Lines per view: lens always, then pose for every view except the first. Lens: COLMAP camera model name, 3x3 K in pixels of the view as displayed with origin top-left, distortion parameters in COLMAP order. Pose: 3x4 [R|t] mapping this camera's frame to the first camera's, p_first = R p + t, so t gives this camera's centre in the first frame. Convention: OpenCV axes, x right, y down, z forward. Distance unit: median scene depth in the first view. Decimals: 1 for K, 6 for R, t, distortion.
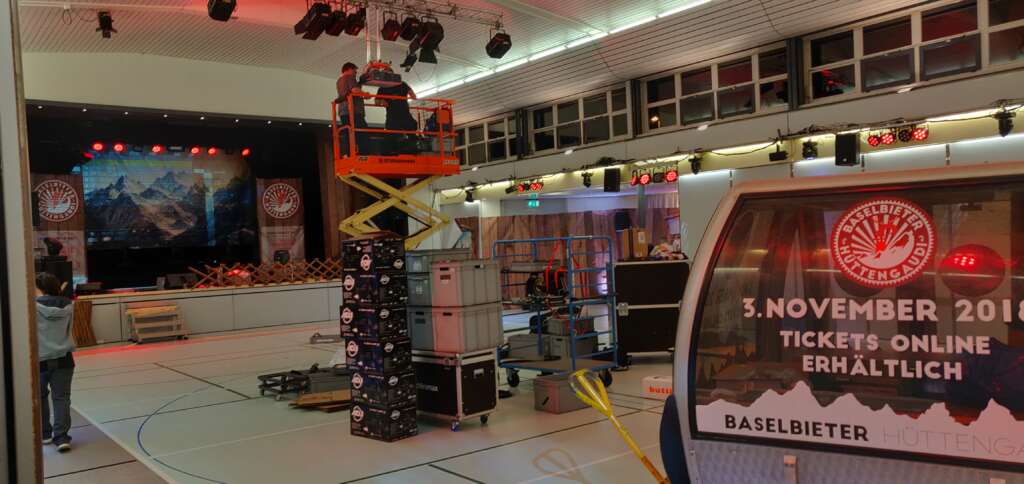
lens RADIAL K [[785.6, 0, 512.0], [0, 785.6, 242.0], [0, 0, 1]] dist [-0.010423, 0.098129]
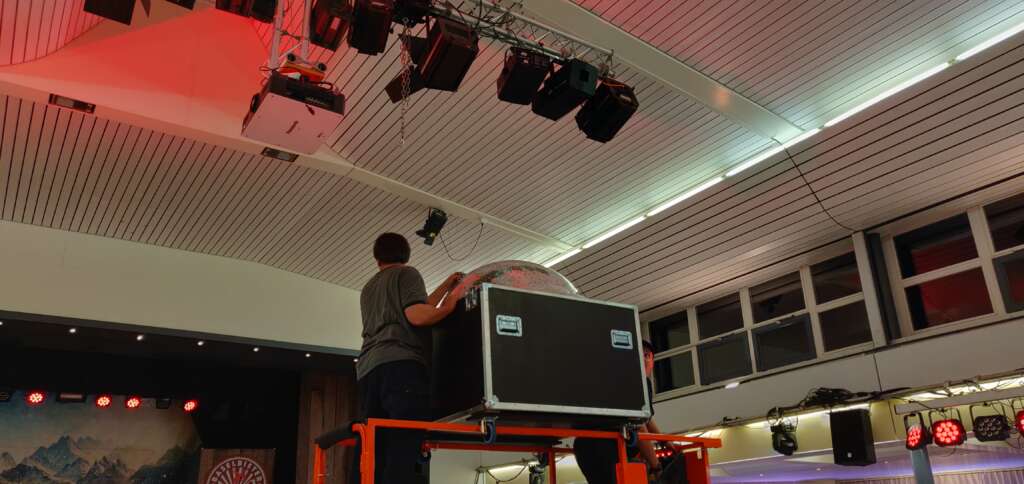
lens RADIAL K [[785.6, 0, 512.0], [0, 785.6, 242.0], [0, 0, 1]] dist [-0.010423, 0.098129]
pose [[0.996480, -0.012699, -0.082865, -0.026165], [-0.018046, 0.932793, -0.359959, -0.015211], [0.081867, 0.360188, 0.929281, 0.472464]]
